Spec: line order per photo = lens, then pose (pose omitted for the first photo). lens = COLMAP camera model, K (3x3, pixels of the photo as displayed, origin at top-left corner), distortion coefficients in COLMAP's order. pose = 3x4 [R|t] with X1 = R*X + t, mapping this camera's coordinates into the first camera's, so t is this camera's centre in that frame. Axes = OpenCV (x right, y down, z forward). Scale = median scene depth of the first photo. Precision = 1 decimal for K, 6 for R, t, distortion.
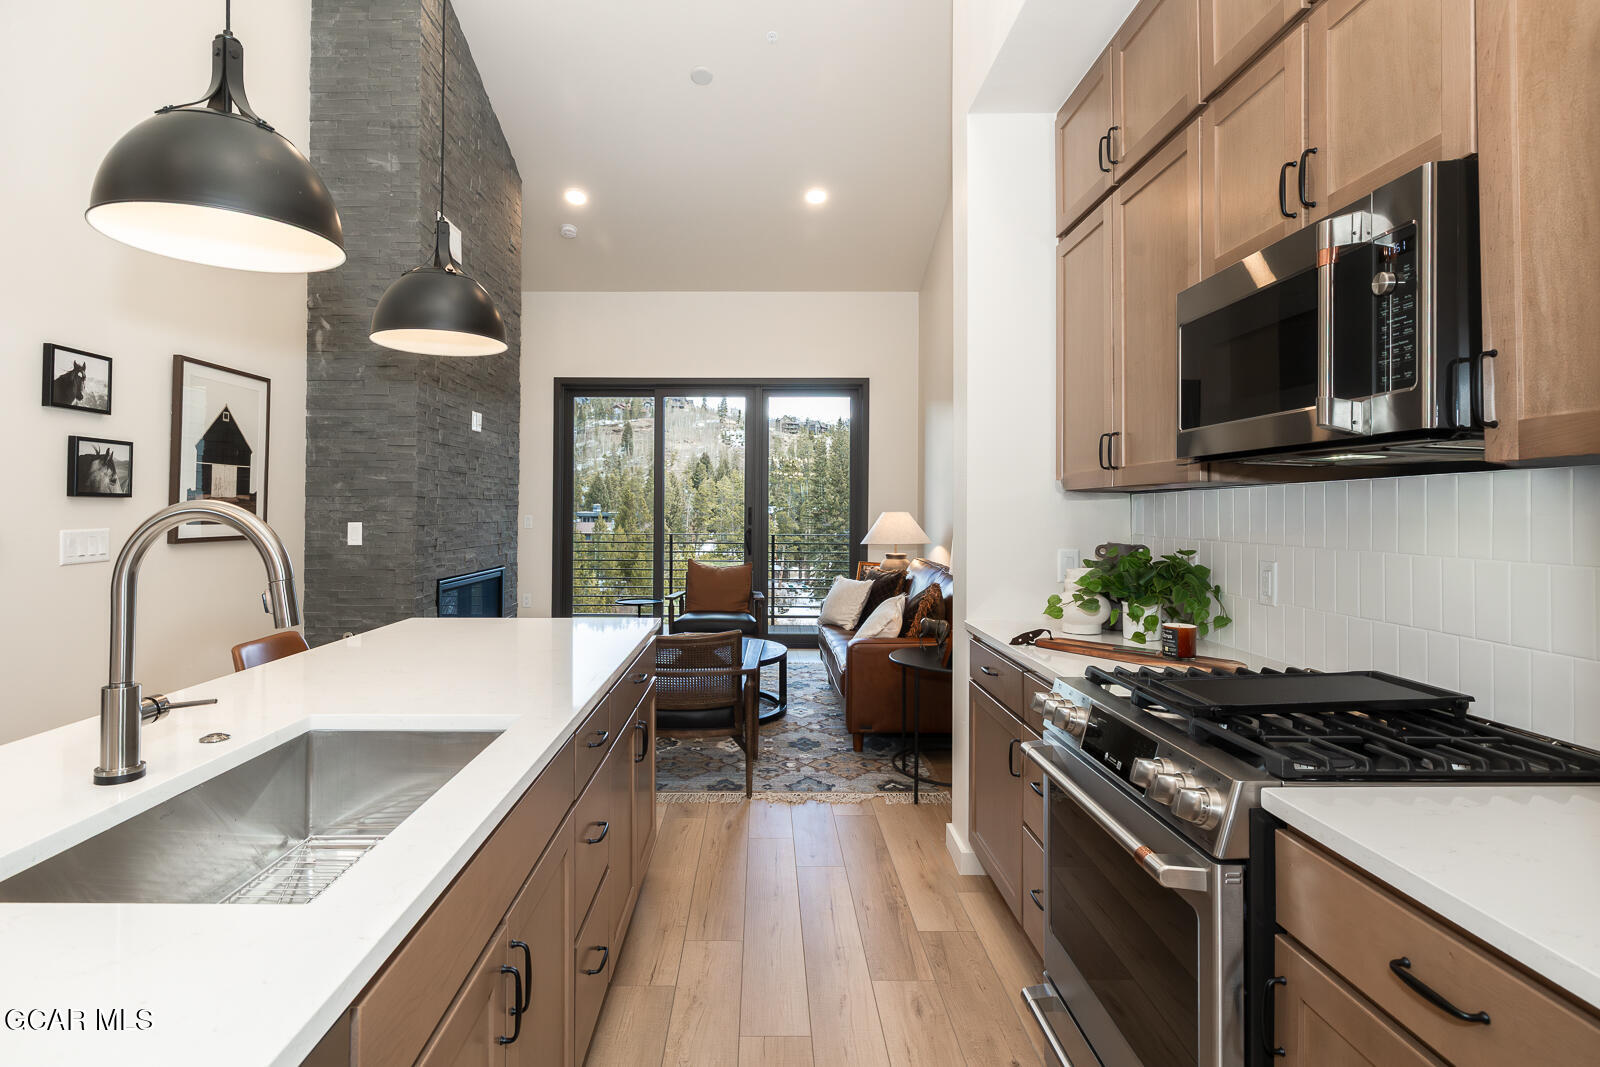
lens RADIAL K [[822.6, 0, 766.5], [0, 822.6, 499.3], [0, 0, 1]] dist [0.001983, -0.000669]
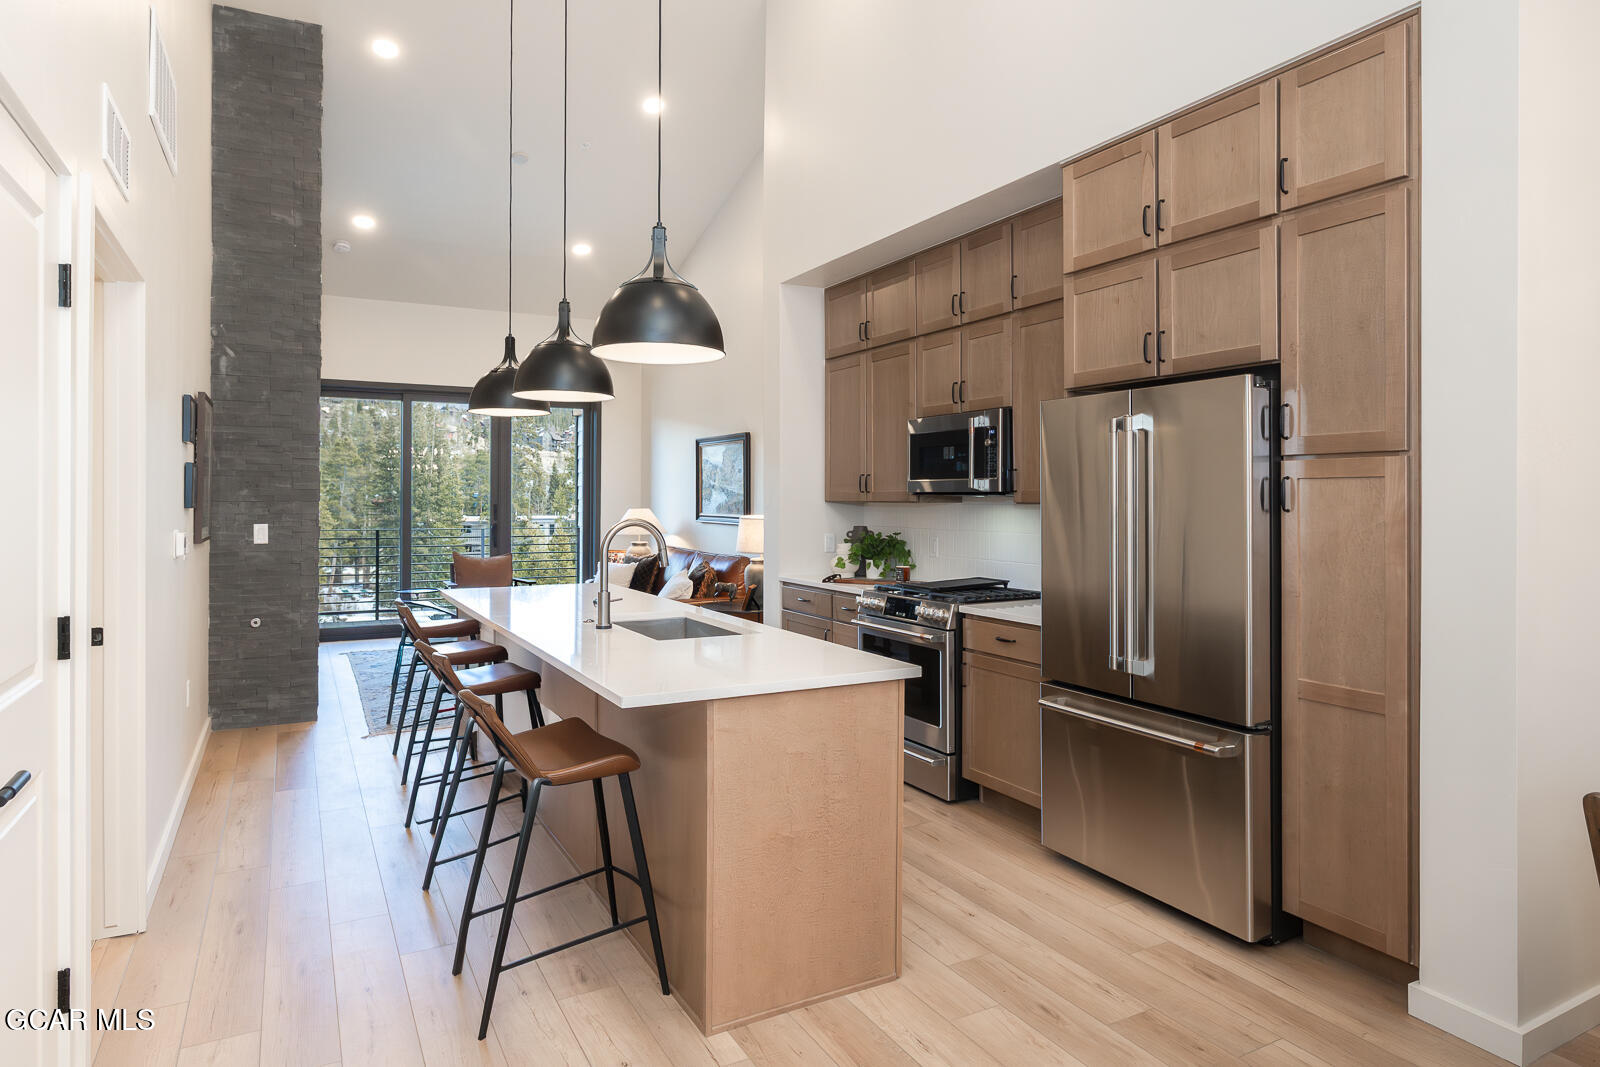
lens RADIAL K [[926.9, 0, 781.6], [0, 926.9, 496.3], [0, 0, 1]] dist [-0.000580, -0.001115]
pose [[0.884434, -0.000357, 0.466665, -0.457916], [-0.005193, 0.999930, 0.010608, -0.028715], [-0.466636, -0.011806, 0.884371, -0.503376]]
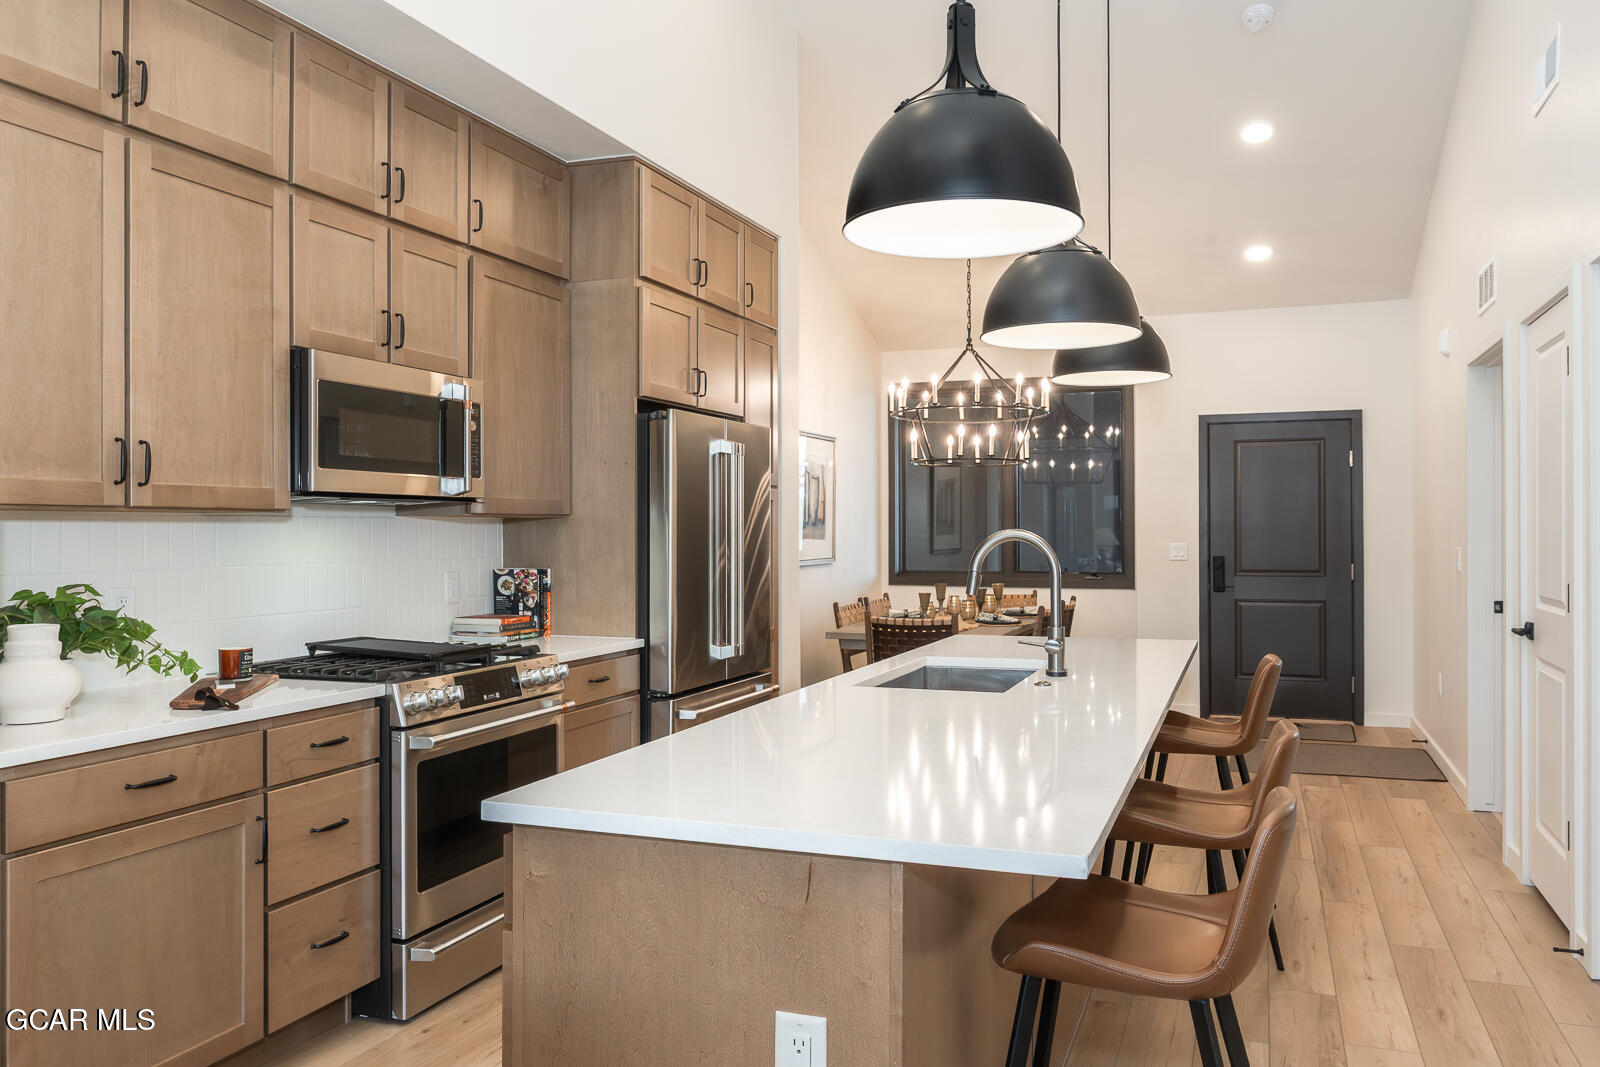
lens RADIAL K [[1135.5, 0, 799.9], [0, 1135.5, 533.8], [0, 0, 1]] dist [-0.010130, 0.000509]
pose [[-0.926893, -0.005316, 0.375288, -0.337423], [-0.007861, 0.999955, -0.005251, 0.005431], [-0.375243, -0.007818, -0.926893, 0.997692]]
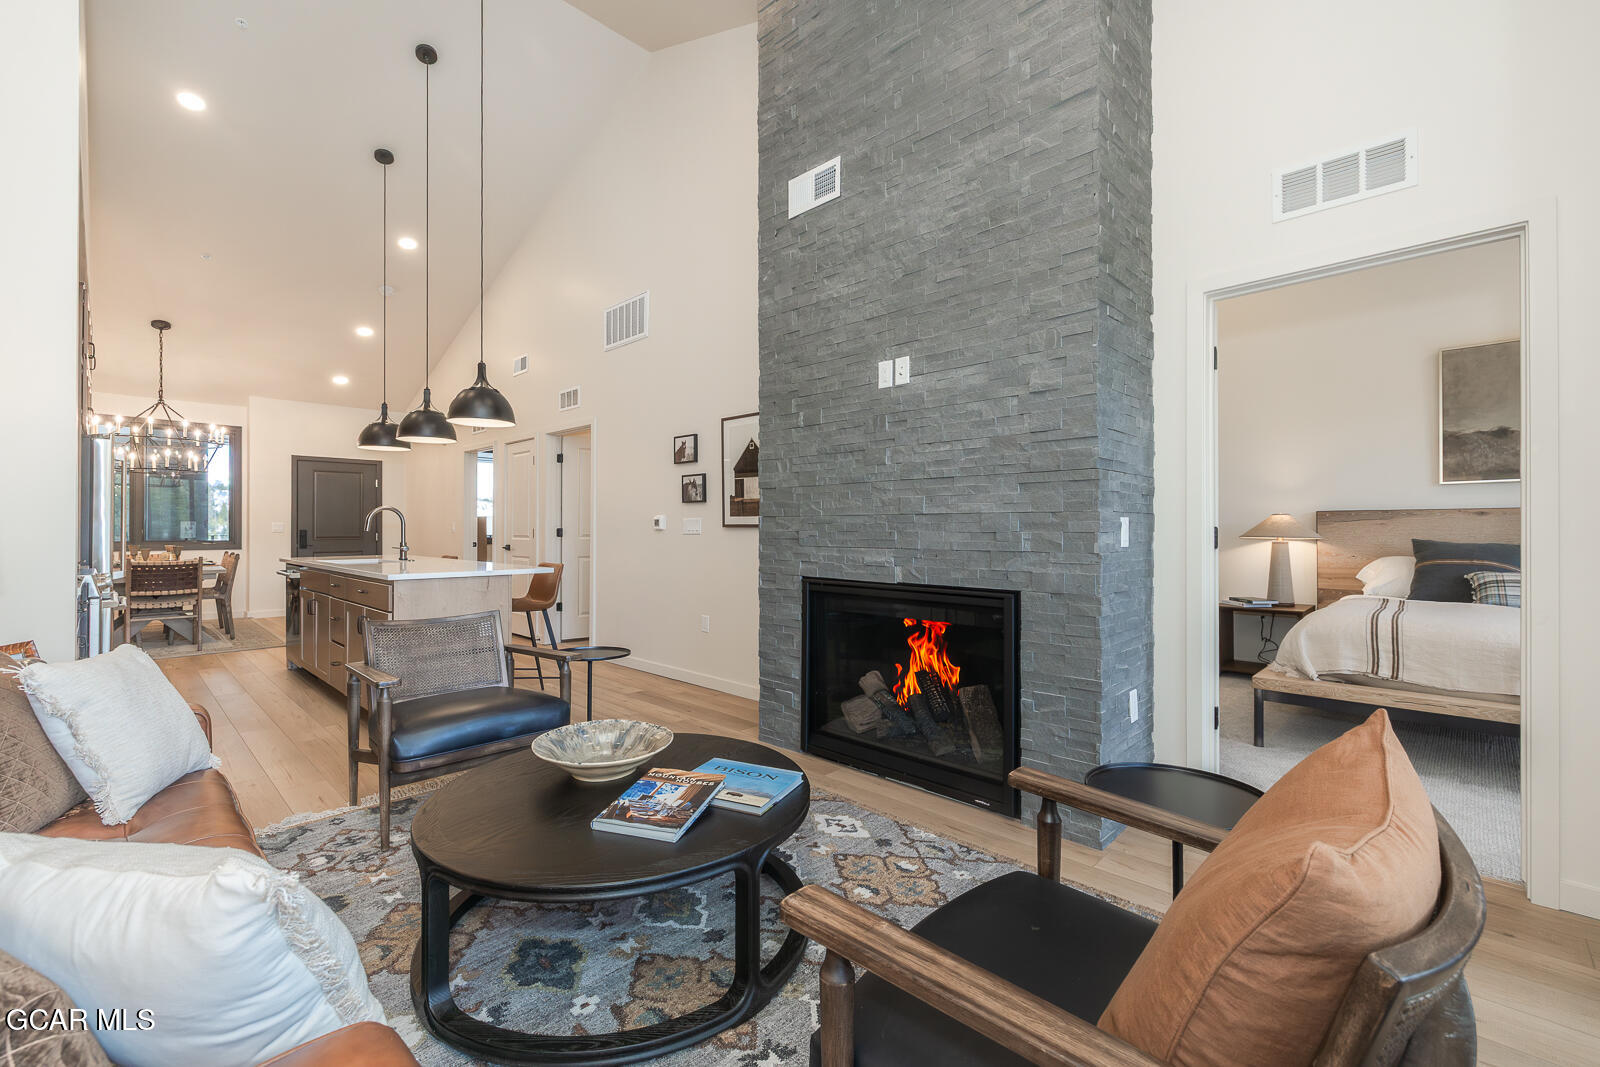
lens RADIAL K [[676.1, 0, 782.9], [0, 676.1, 513.6], [0, 0, 1]] dist [0.003564, 0.000458]
pose [[-0.712529, -0.020407, -0.701346, 0.145555], [0.004544, 0.999422, -0.033696, 0.055766], [0.701628, -0.027197, -0.712024, 1.592693]]
